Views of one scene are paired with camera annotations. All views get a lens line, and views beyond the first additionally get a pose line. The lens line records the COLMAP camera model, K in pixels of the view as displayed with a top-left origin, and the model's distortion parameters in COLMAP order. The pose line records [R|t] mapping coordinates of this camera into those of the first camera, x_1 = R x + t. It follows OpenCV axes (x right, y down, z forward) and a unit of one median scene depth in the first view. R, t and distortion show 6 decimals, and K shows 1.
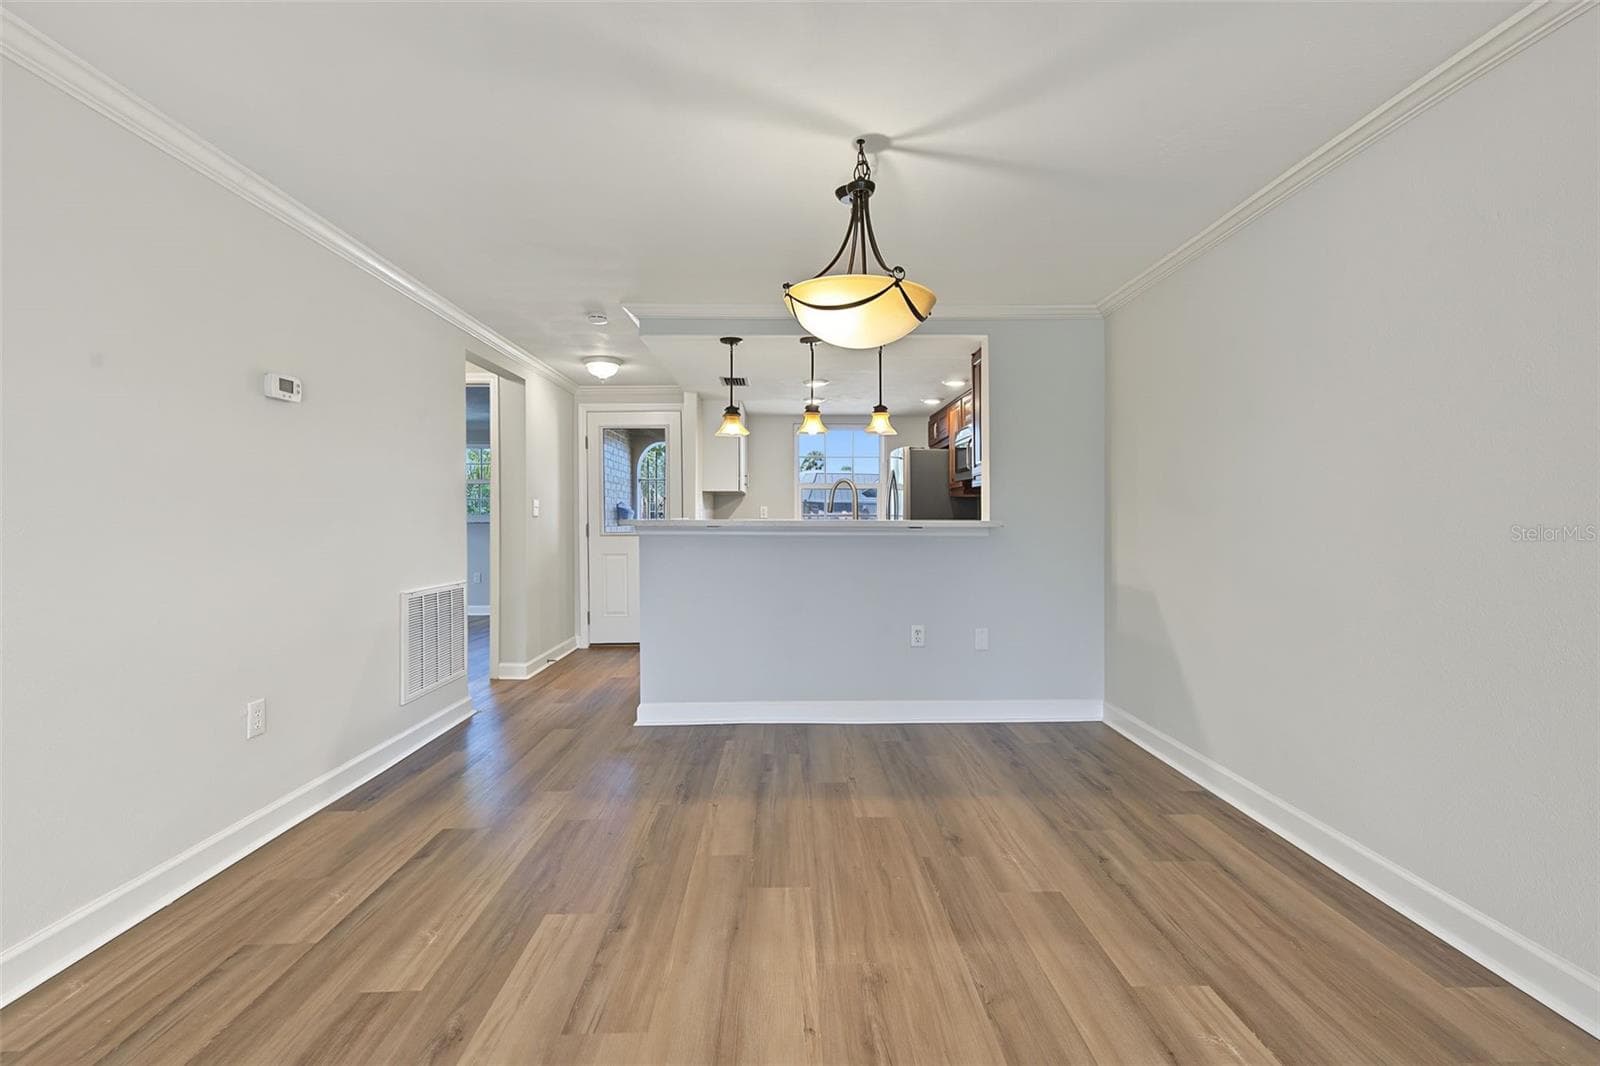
lens RADIAL K [[726.3, 0, 796.9], [0, 726.3, 537.2], [0, 0, 1]] dist [-0.000587, 0.000206]
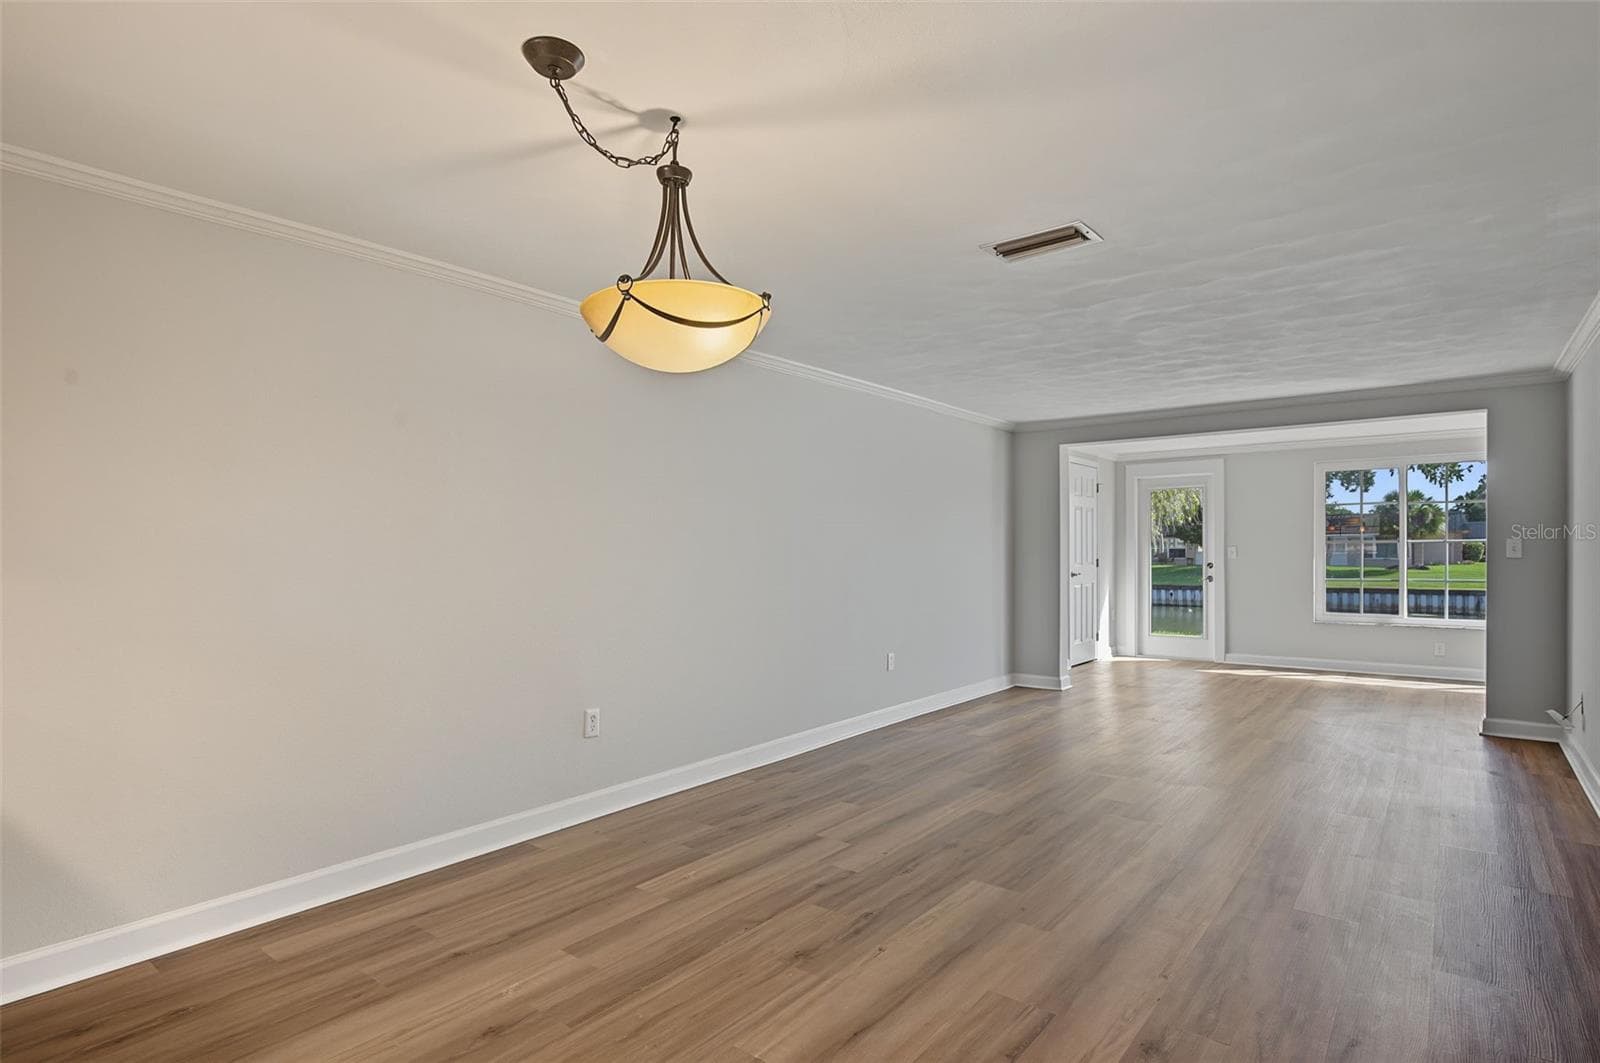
lens RADIAL K [[824.3, 0, 795.9], [0, 824.3, 567.4], [0, 0, 1]] dist [0.001188, 0.000191]
pose [[-0.768488, -0.005254, 0.639842, -0.509990], [0.021957, 0.999161, 0.034576, -0.062814], [-0.639487, 0.040621, -0.767728, 1.354412]]
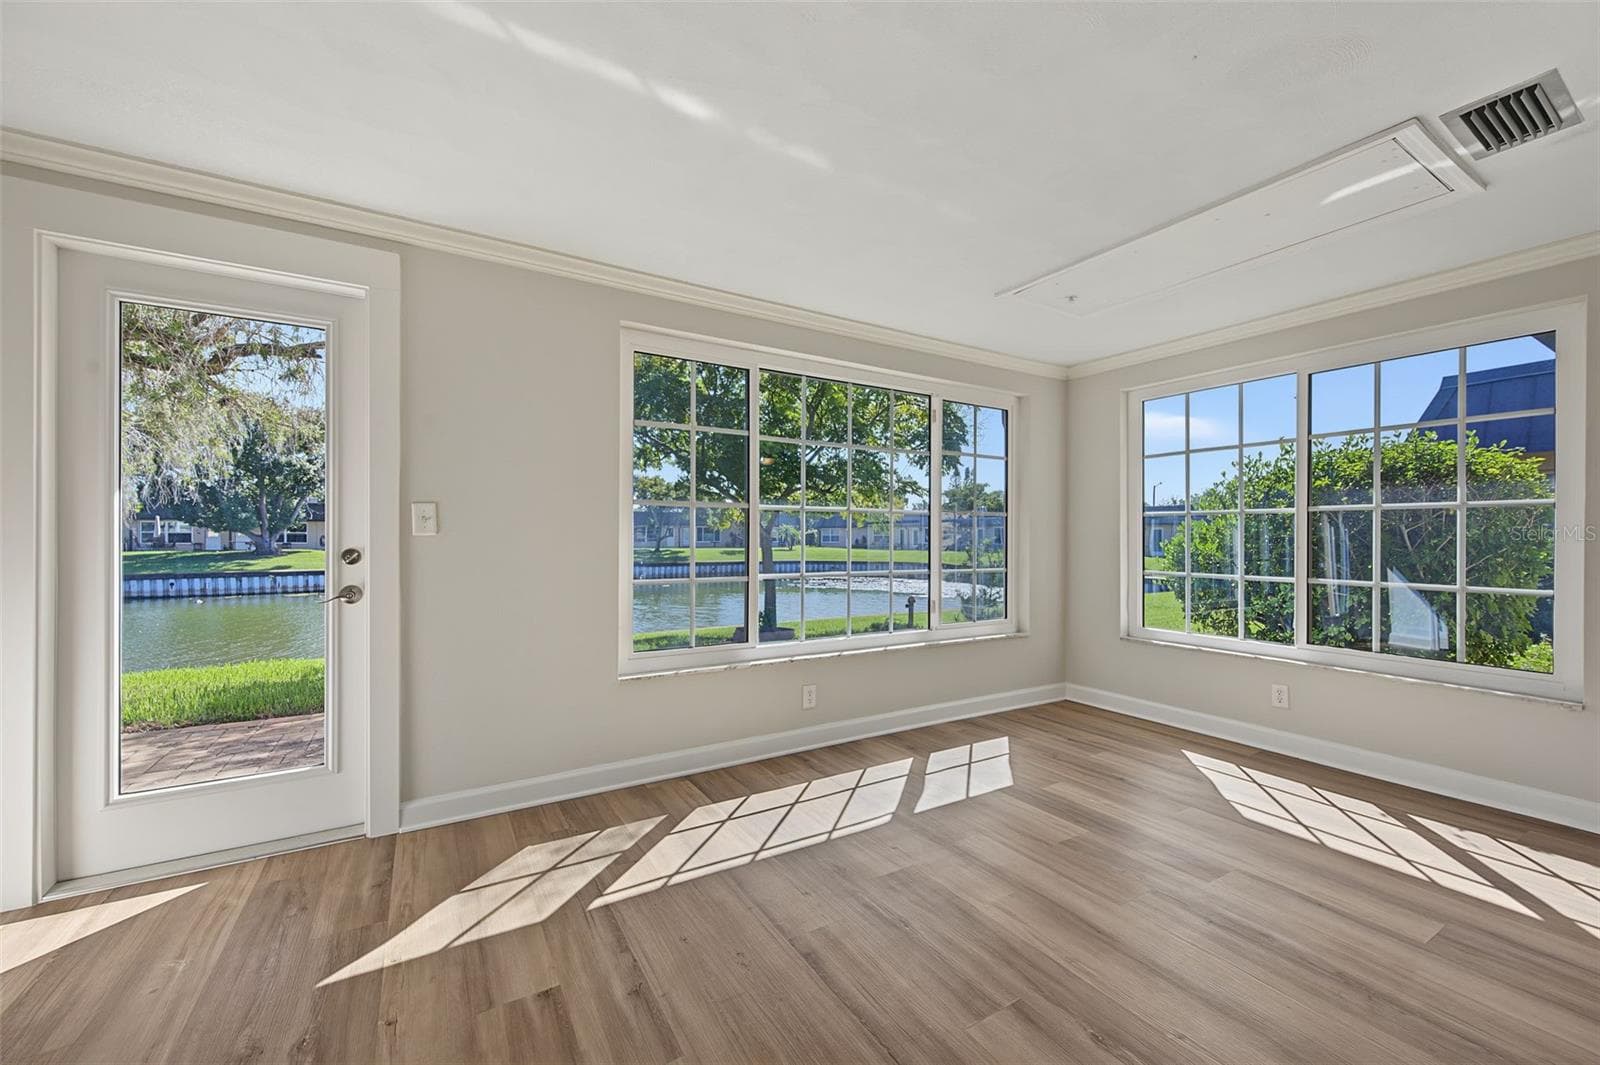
lens RADIAL K [[627.5, 0, 808.4], [0, 627.5, 535.3], [0, 0, 1]] dist [0.009238, -0.000098]
pose [[-0.866345, -0.003321, -0.499435, 0.232289], [-0.013503, 0.999768, 0.016775, 0.029906], [0.499264, 0.021277, -0.866189, -1.227519]]
